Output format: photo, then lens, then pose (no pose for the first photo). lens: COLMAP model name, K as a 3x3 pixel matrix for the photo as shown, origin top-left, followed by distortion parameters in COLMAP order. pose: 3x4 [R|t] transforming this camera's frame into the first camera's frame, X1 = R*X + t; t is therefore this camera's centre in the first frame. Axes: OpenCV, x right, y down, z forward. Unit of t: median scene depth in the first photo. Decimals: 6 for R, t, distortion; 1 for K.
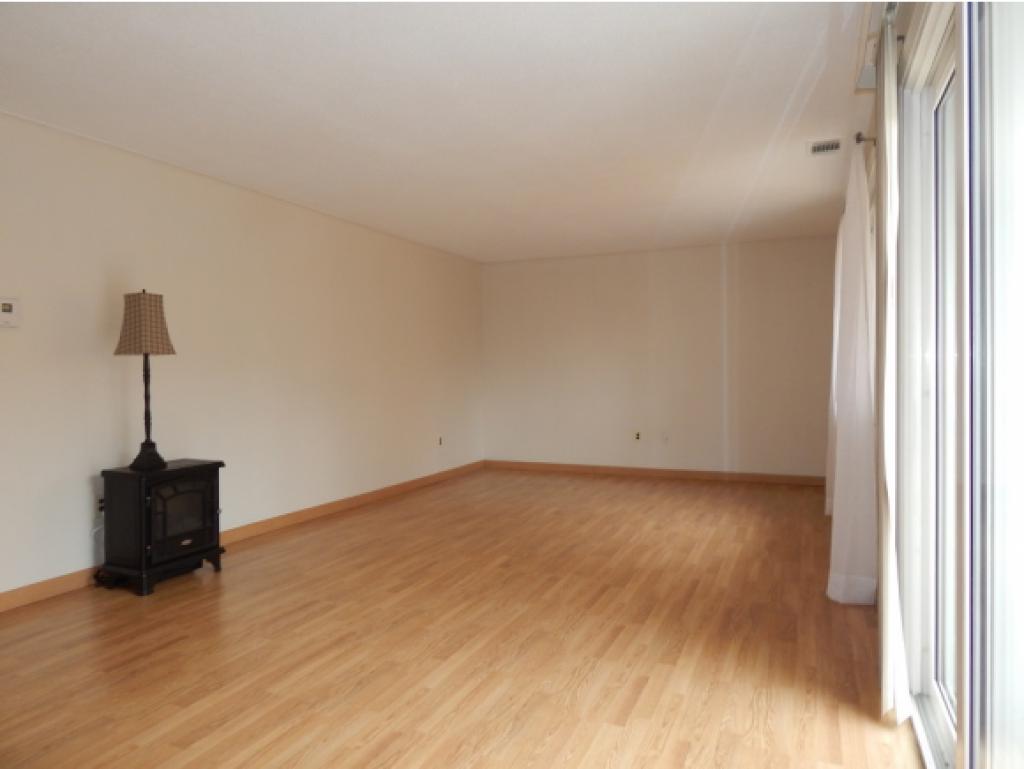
lens RADIAL K [[677.6, 0, 509.2], [0, 677.6, 380.0], [0, 0, 1]] dist [0.001127, -0.000744]
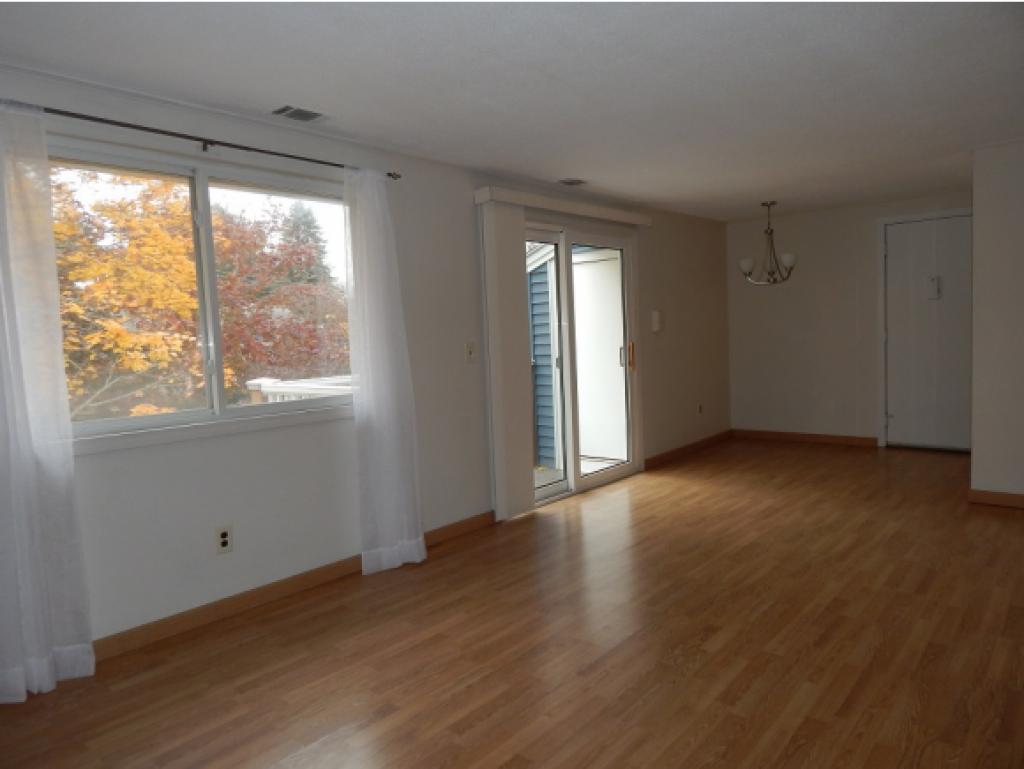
lens RADIAL K [[680.3, 0, 514.5], [0, 680.3, 378.9], [0, 0, 1]] dist [0.012115, -0.005833]
pose [[-0.959062, 0.027885, 0.281821, -0.021213], [0.052212, 0.995492, 0.079179, -0.078153], [-0.278343, 0.090652, -0.956194, 2.092452]]
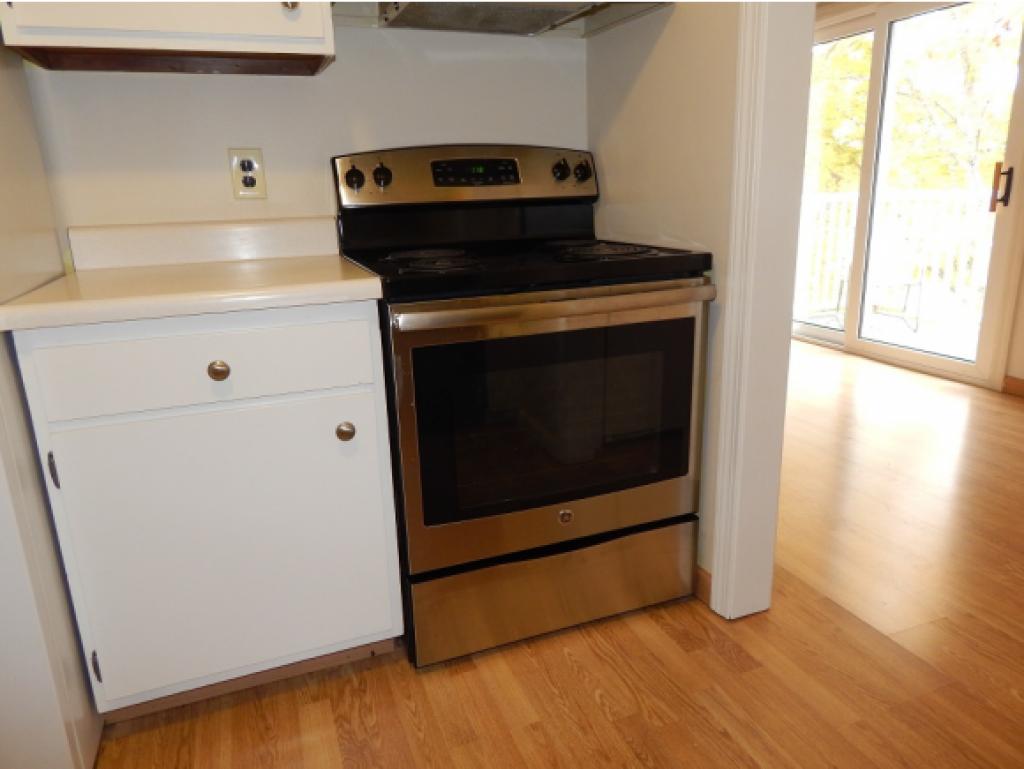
lens RADIAL K [[693.2, 0, 512.4], [0, 693.2, 384.6], [0, 0, 1]] dist [-0.003981, -0.002891]
pose [[0.700810, -0.209327, 0.681944, -1.157093], [0.035987, 0.965134, 0.259271, 0.013420], [-0.712440, -0.157159, 0.683908, -0.023292]]
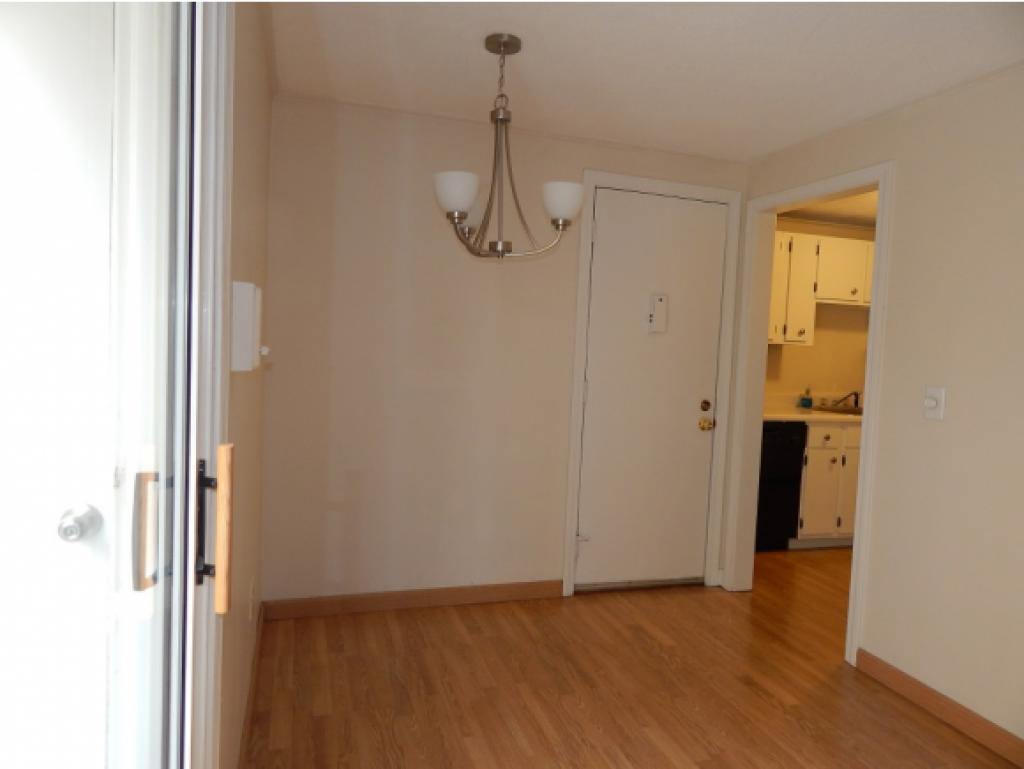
lens RADIAL K [[668.5, 0, 509.7], [0, 668.5, 382.2], [0, 0, 1]] dist [0.000726, -0.002300]
pose [[-0.750313, 0.010105, -0.661006, 0.295239], [-0.046317, 0.996623, 0.067810, -0.068869], [0.659458, 0.081495, -0.747311, 0.539074]]
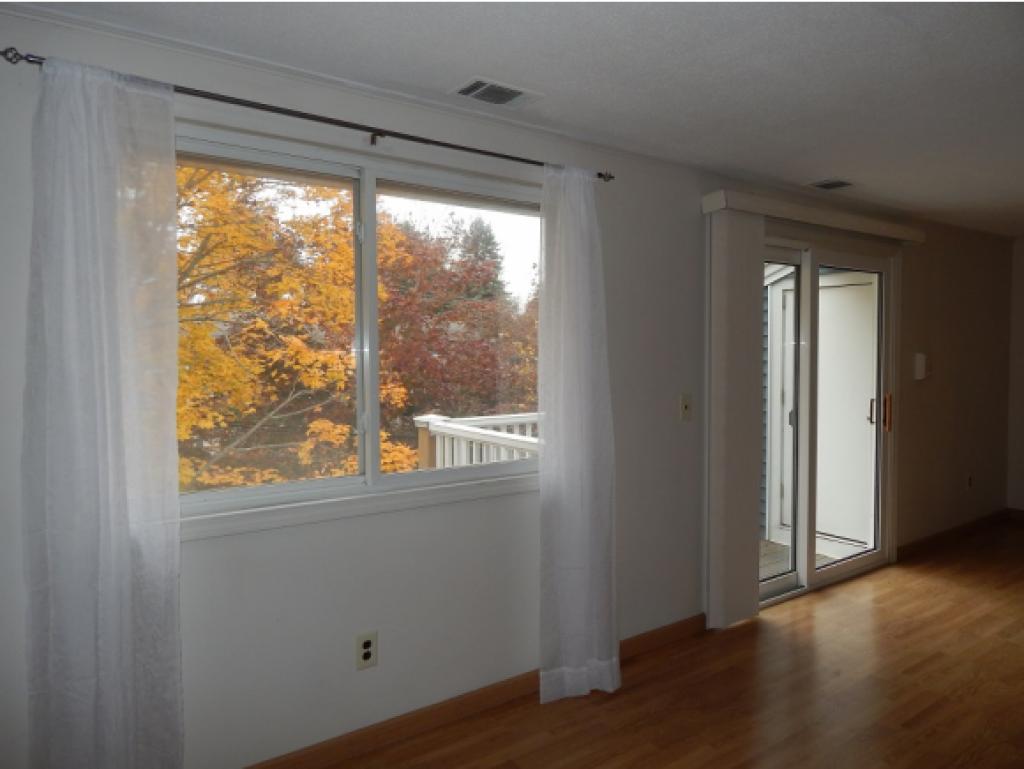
lens RADIAL K [[680.3, 0, 514.5], [0, 680.3, 378.9], [0, 0, 1]] dist [0.012115, -0.005833]
pose [[-0.864419, -0.012544, 0.502615, 0.151755], [0.013264, 0.998772, 0.047739, -0.123667], [-0.502596, 0.047933, -0.863191, 1.838709]]
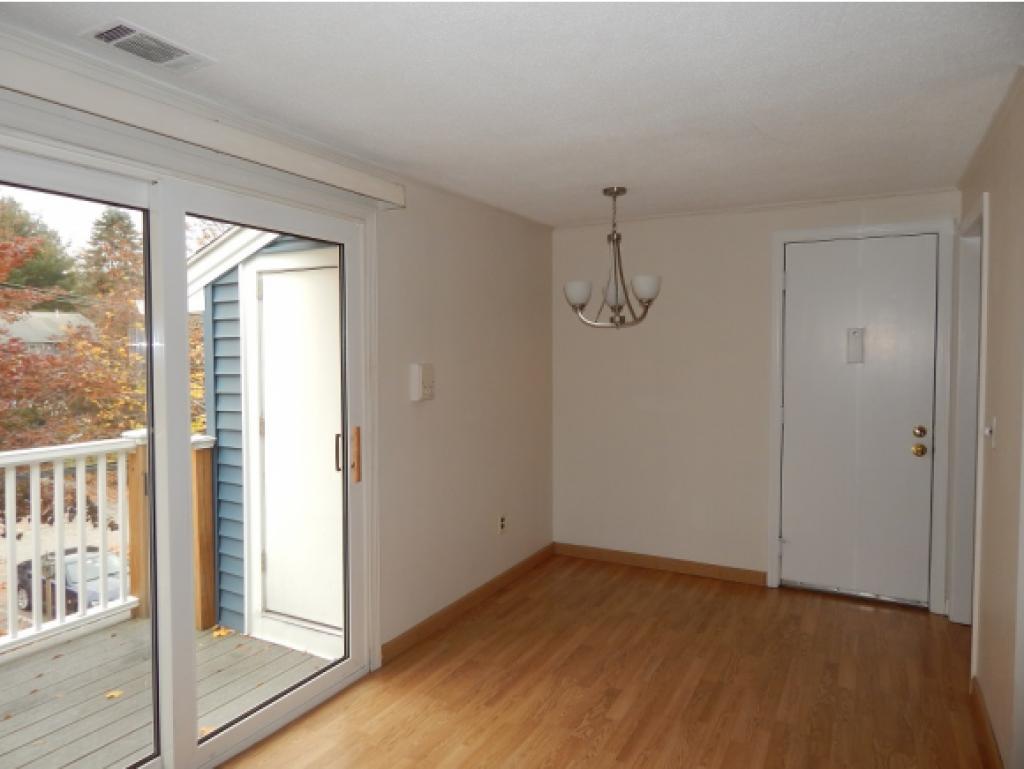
lens RADIAL K [[668.5, 0, 509.7], [0, 668.5, 382.2], [0, 0, 1]] dist [0.000726, -0.002300]
pose [[-0.997057, 0.004835, 0.076510, -0.091224], [0.008767, 0.998653, 0.051143, -0.120588], [-0.076159, 0.051663, -0.995756, 1.131494]]
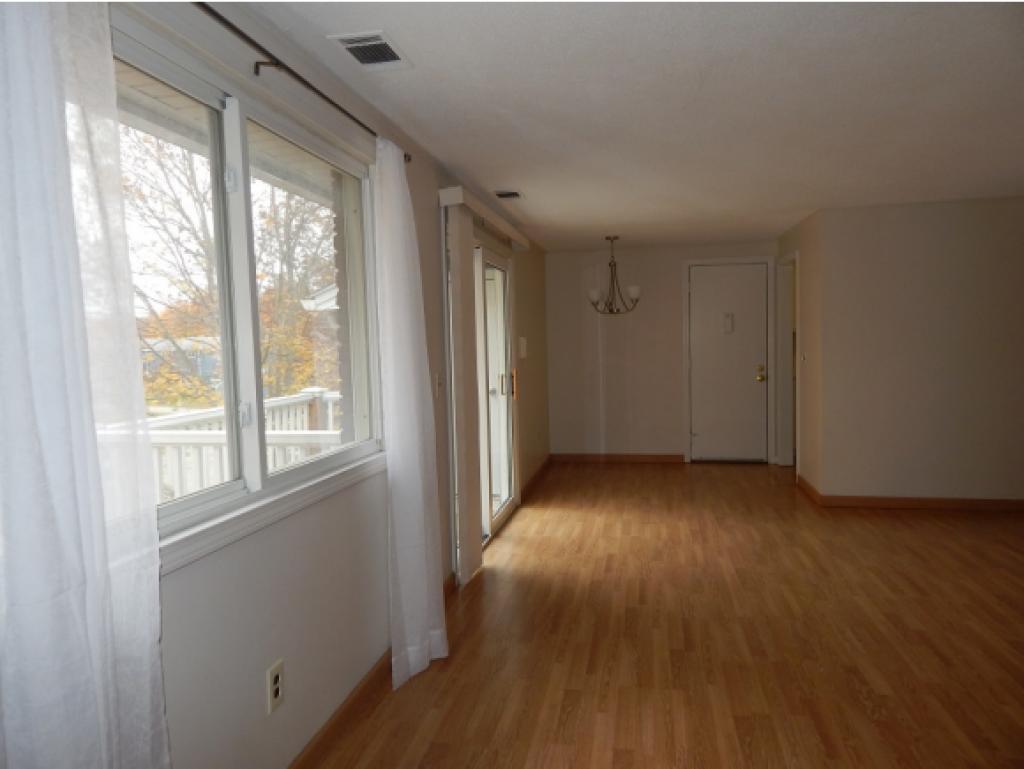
lens RADIAL K [[677.6, 0, 509.2], [0, 677.6, 380.0], [0, 0, 1]] dist [0.001127, -0.000744]
pose [[-0.975414, 0.044282, -0.215888, 0.582591], [0.030272, 0.997241, 0.067775, -0.106390], [0.218293, 0.059574, -0.974063, 1.920786]]
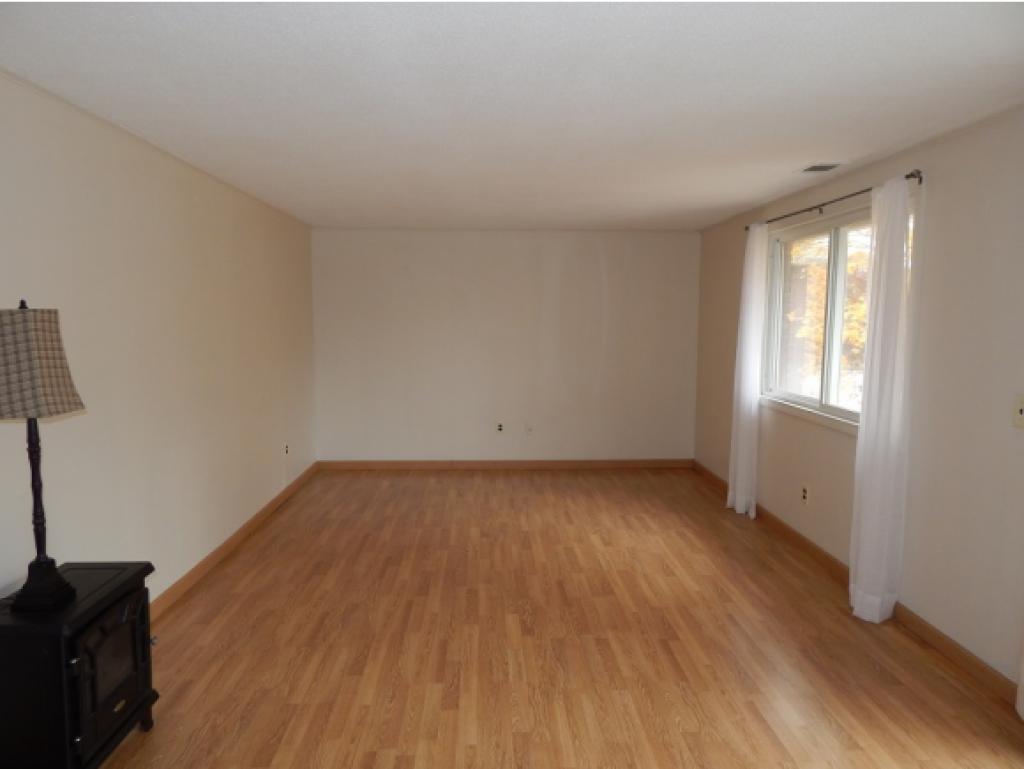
lens RADIAL K [[681.2, 0, 511.2], [0, 681.2, 382.8], [0, 0, 1]] dist [0.005122, 0.000686]
pose [[0.894991, -0.032003, 0.444935, -0.472010], [-0.005646, 0.996531, 0.083036, -0.126002], [-0.446049, -0.076829, 0.891705, 0.332311]]
